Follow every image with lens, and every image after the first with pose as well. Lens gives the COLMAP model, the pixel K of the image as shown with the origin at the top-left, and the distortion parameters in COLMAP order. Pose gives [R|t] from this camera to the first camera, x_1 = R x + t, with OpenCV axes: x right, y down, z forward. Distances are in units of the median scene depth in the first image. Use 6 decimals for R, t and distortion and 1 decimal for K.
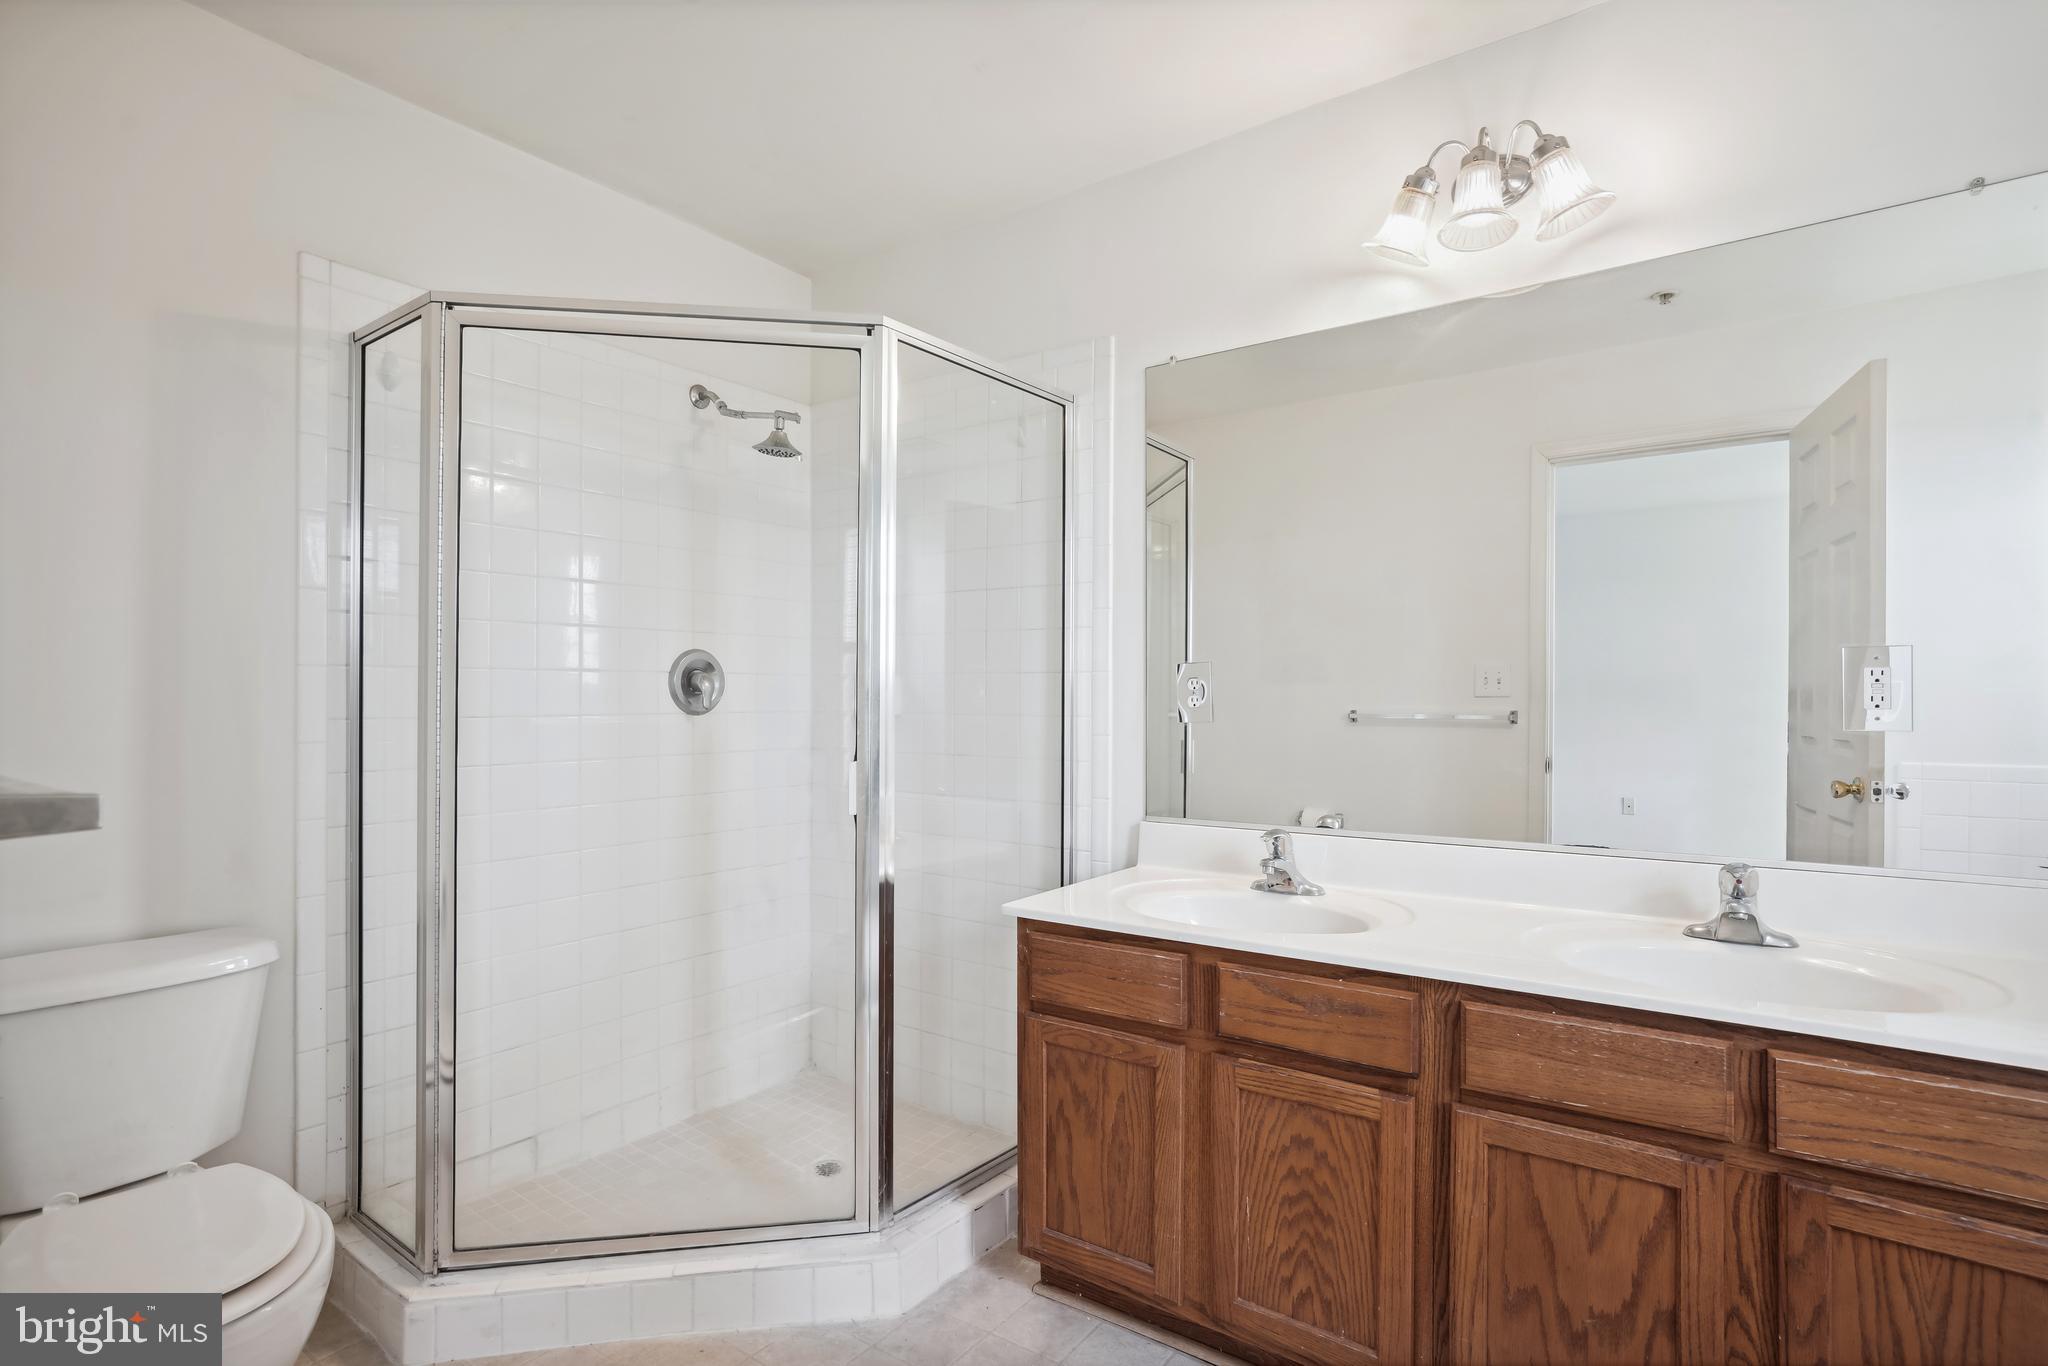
lens RADIAL K [[1030.4, 0, 1030.4], [0, 1030.4, 682.6], [0, 0, 1]] dist [-0.046787, 0.036708]
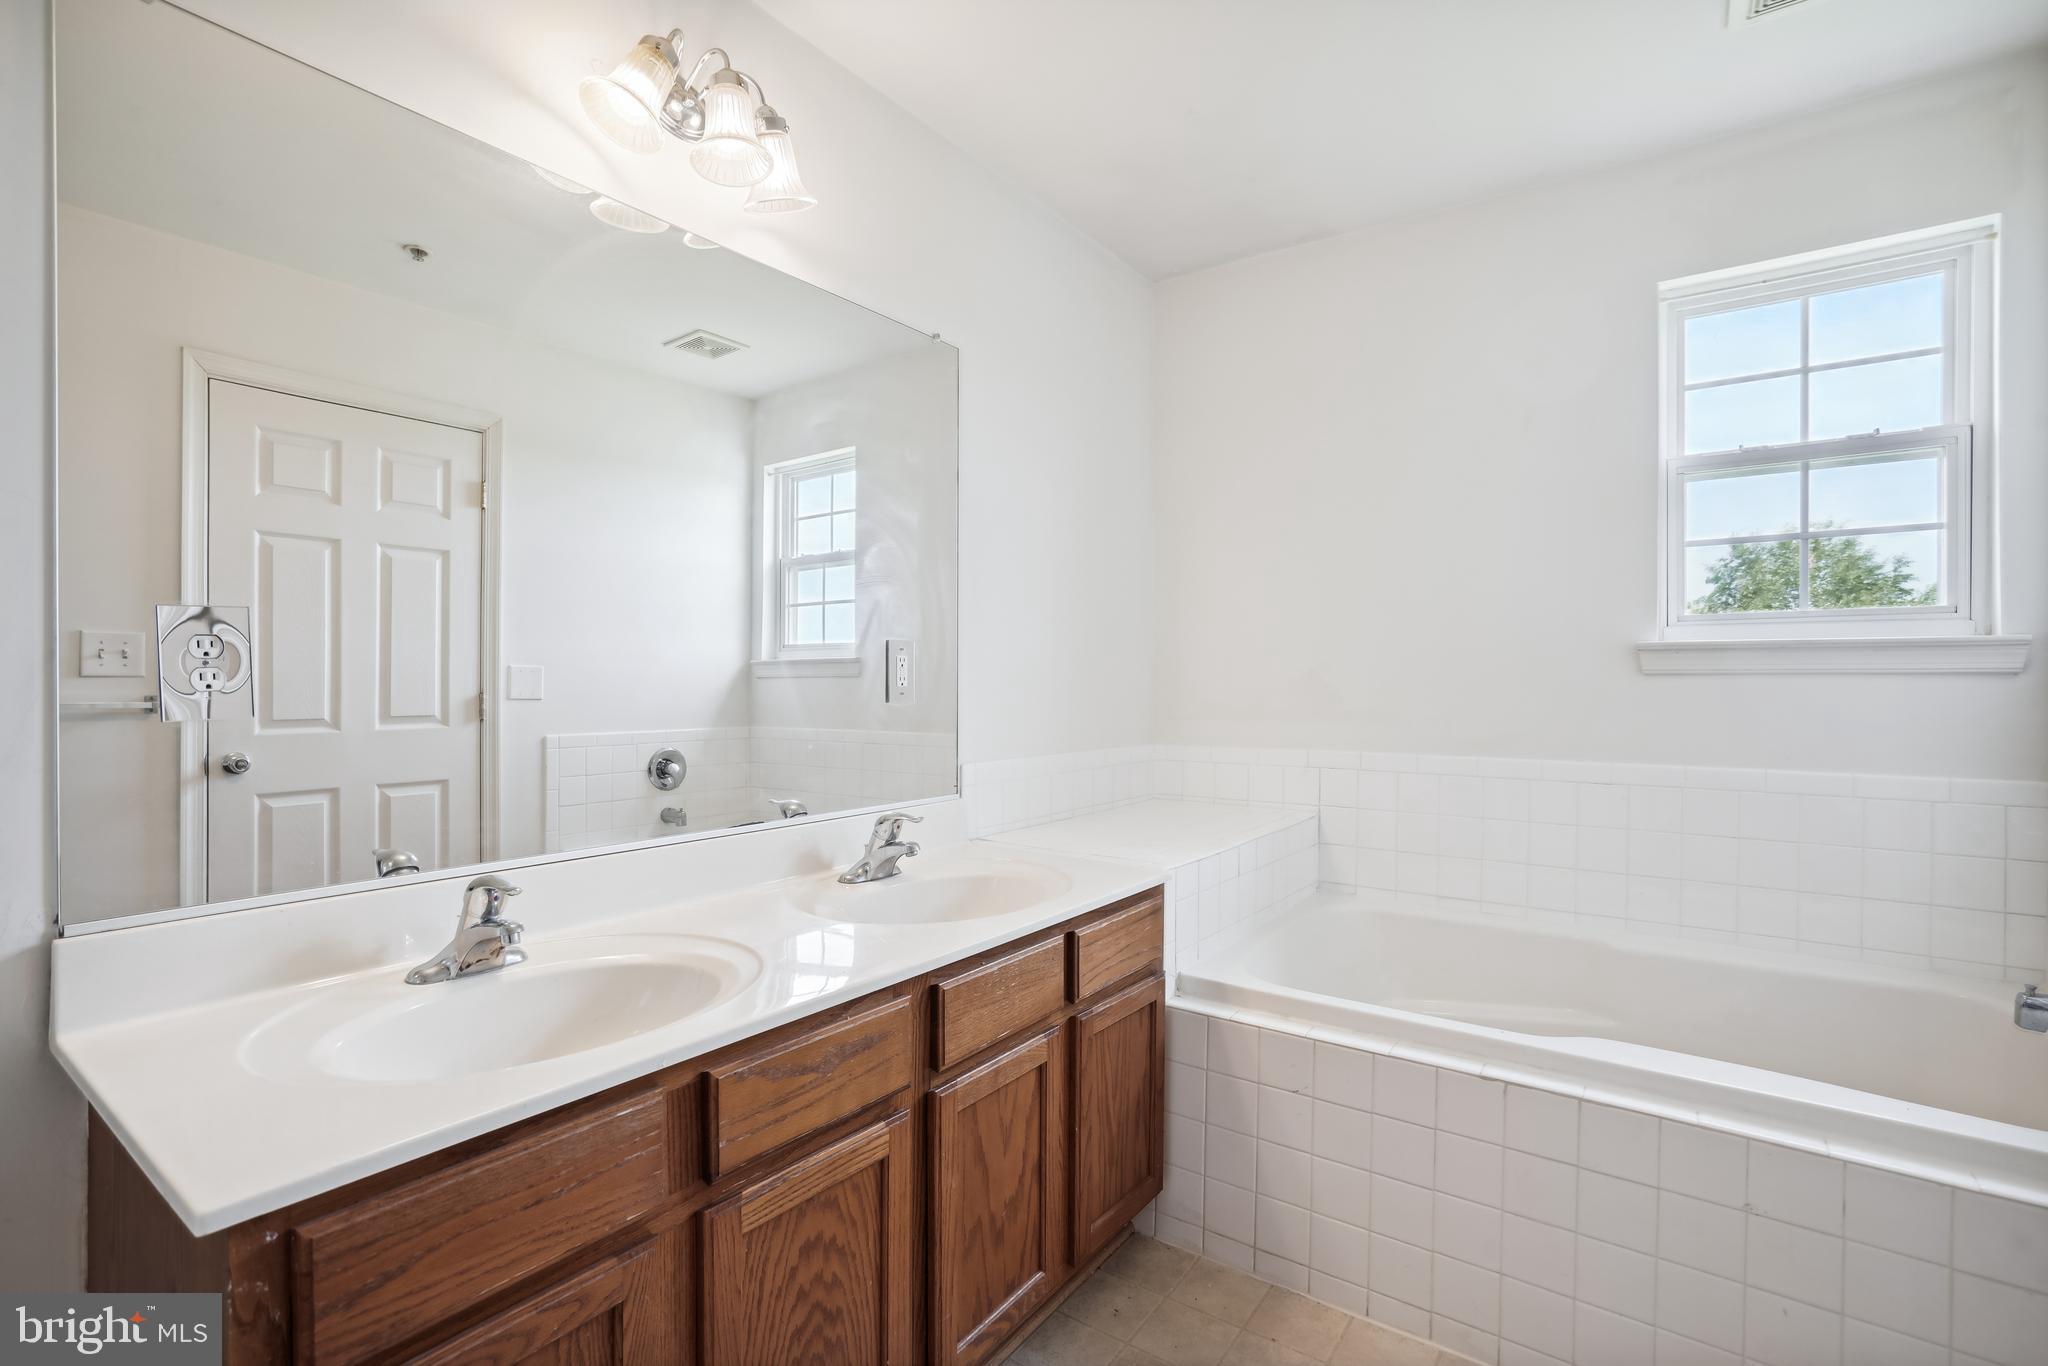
lens RADIAL K [[946.1, 0, 1016.8], [0, 946.1, 678.0], [0, 0, 1]] dist [-0.050378, 0.022964]
pose [[0.003220, 0.005090, 0.999982, -0.447136], [-0.017429, 0.999835, -0.005033, 0.018267], [-0.999843, -0.017413, 0.003308, 0.852223]]
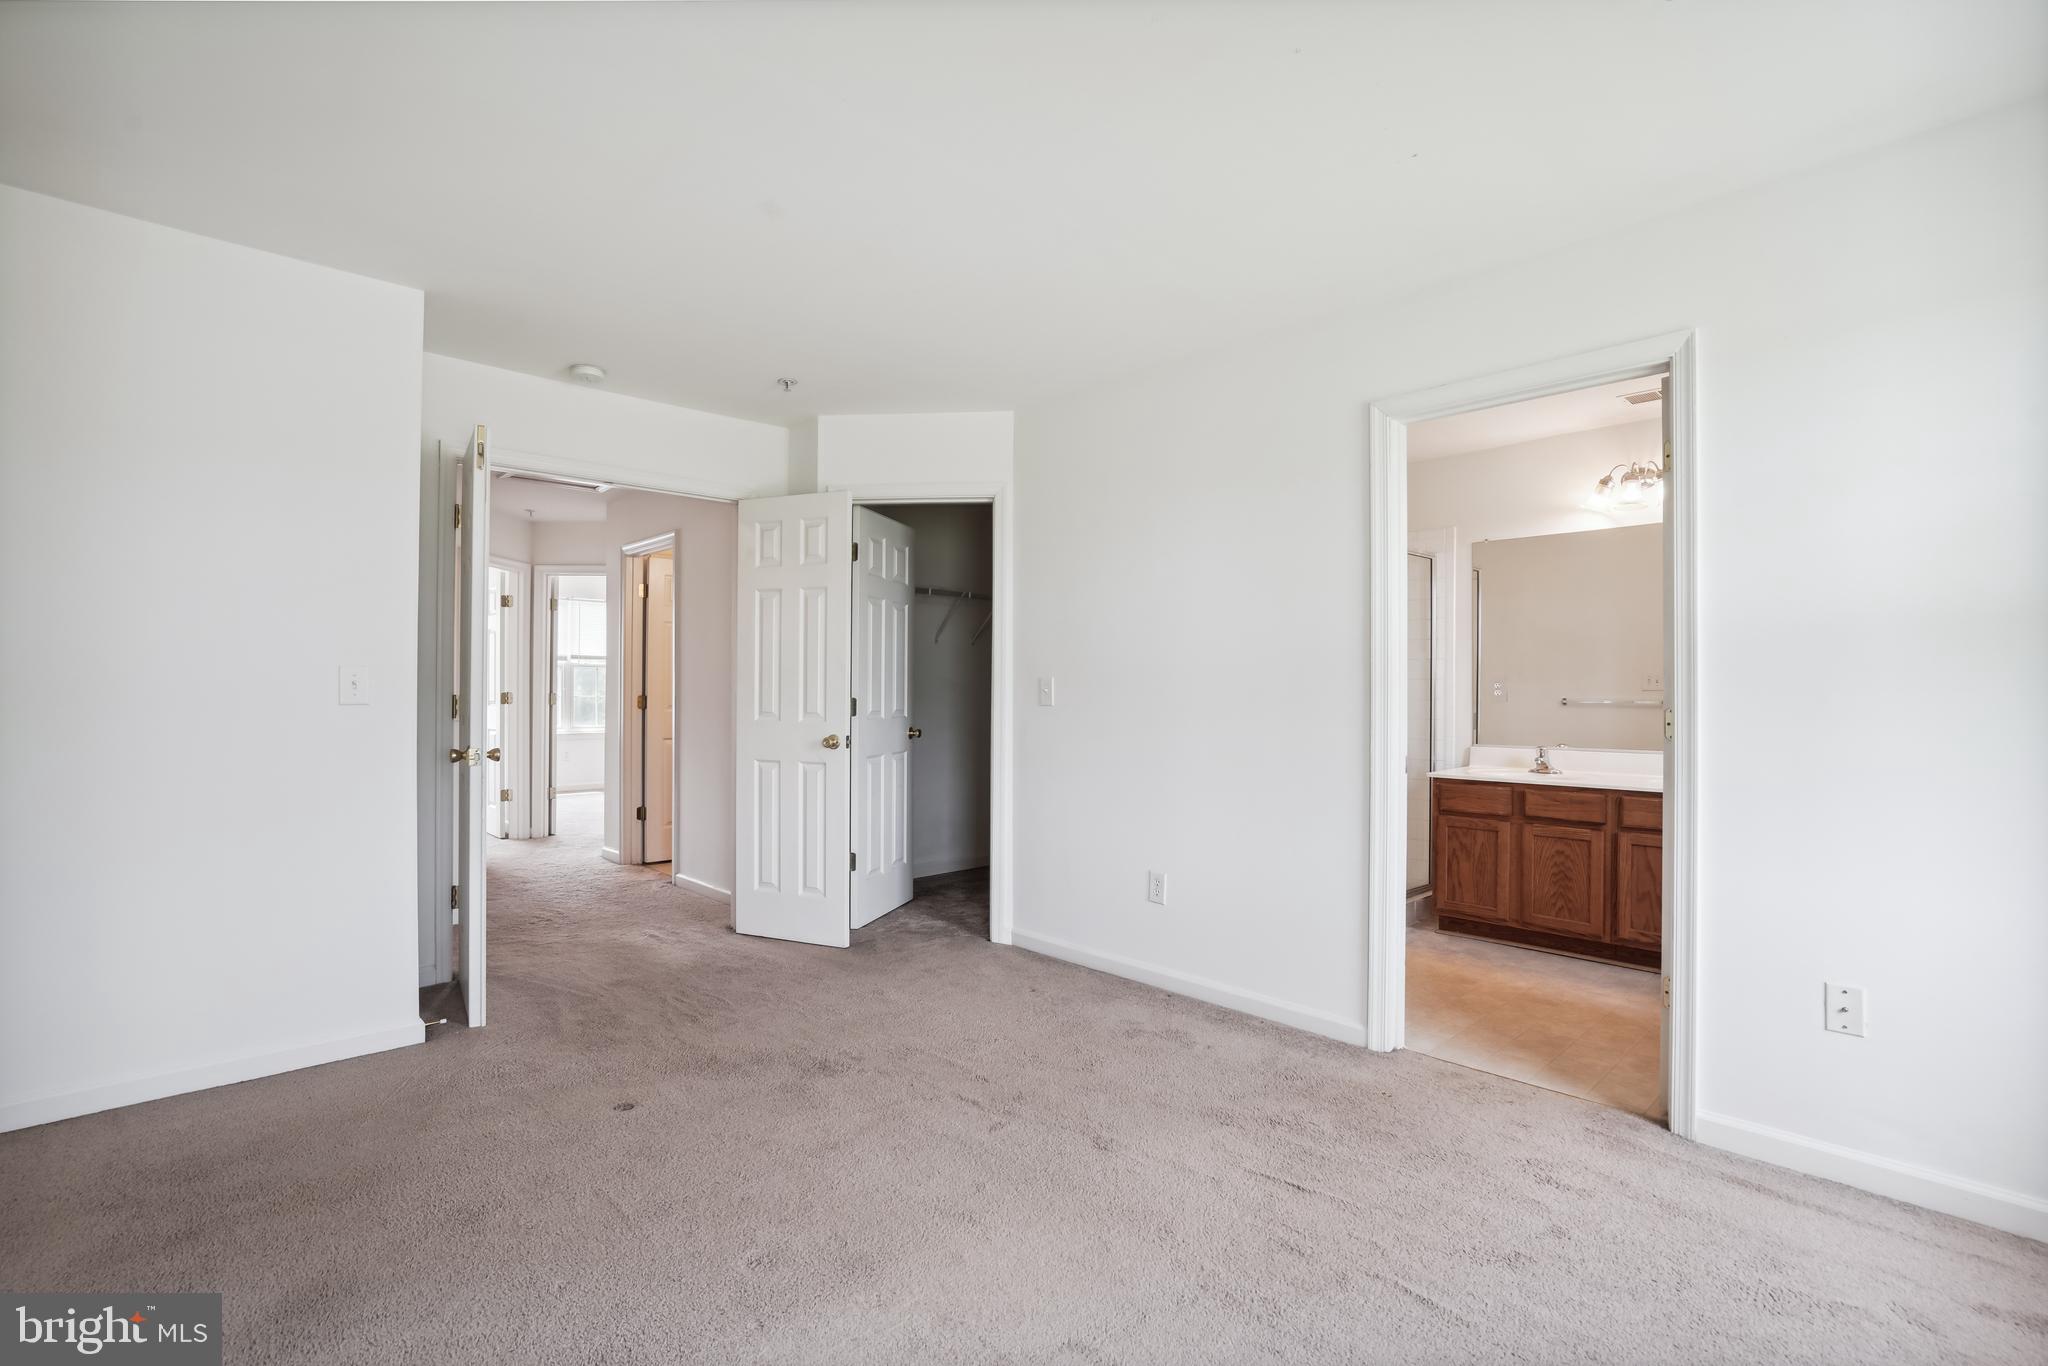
lens RADIAL K [[946.1, 0, 1016.8], [0, 946.1, 678.0], [0, 0, 1]] dist [-0.050378, 0.022964]
pose [[0.979217, -0.001665, -0.202808, -0.664269], [0.002081, 0.999996, 0.001840, -0.029213], [0.202804, -0.002224, 0.979217, -1.773718]]
